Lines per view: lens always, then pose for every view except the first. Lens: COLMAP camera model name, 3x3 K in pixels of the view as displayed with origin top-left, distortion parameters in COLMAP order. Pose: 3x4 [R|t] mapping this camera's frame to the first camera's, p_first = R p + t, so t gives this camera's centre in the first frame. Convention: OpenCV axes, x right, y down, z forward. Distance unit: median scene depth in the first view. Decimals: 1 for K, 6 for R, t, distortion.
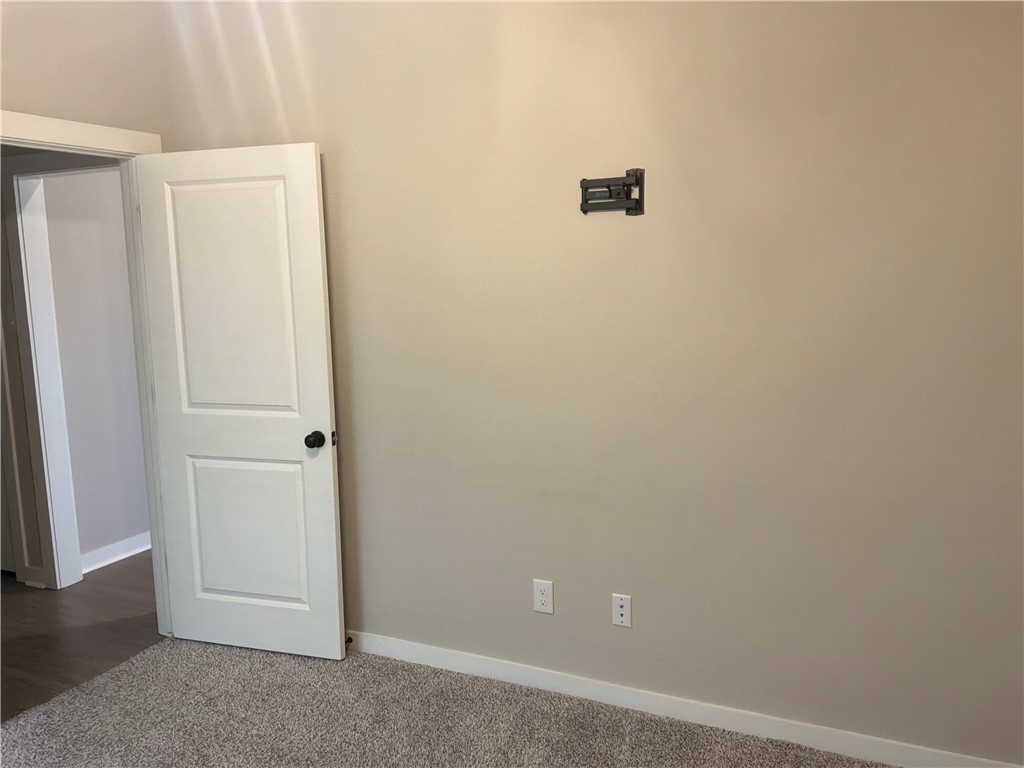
lens RADIAL K [[841.2, 0, 512.0], [0, 841.2, 384.0], [0, 0, 1]] dist [0.136336, -0.266617]
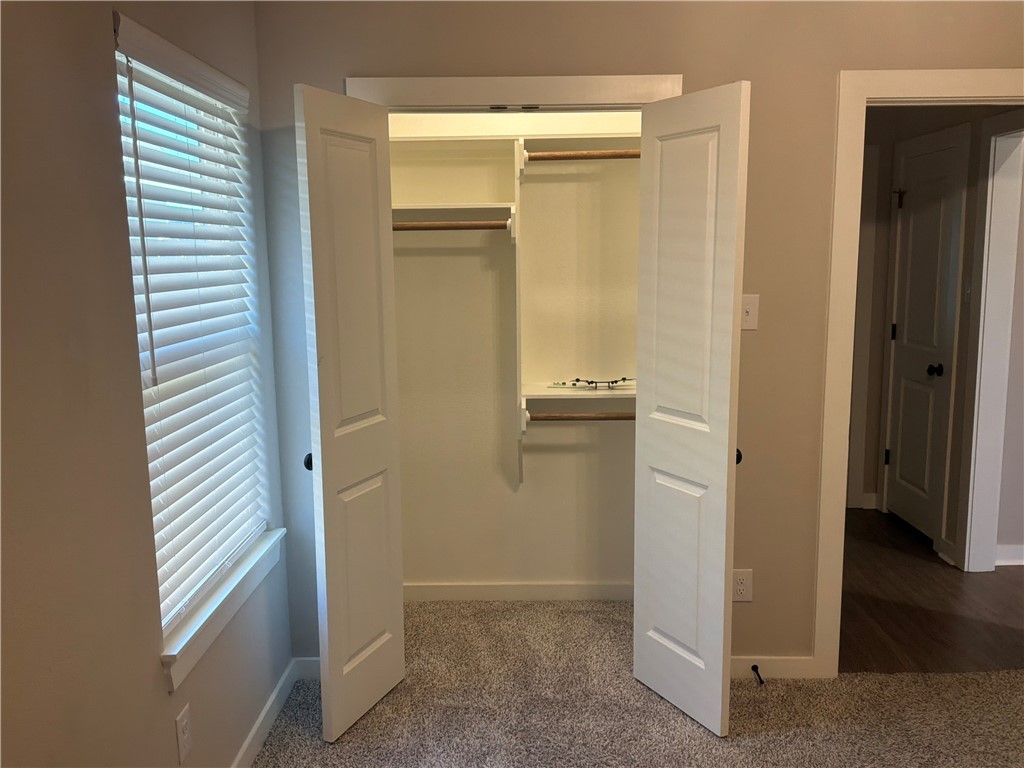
lens RADIAL K [[862.0, 0, 512.0], [0, 862.0, 384.0], [0, 0, 1]] dist [0.008946, 0.005429]
pose [[0.424771, 0.159339, -0.891168, 0.089819], [-0.124879, 0.985291, 0.116645, -0.017854], [0.896646, 0.061740, 0.438422, 0.111723]]
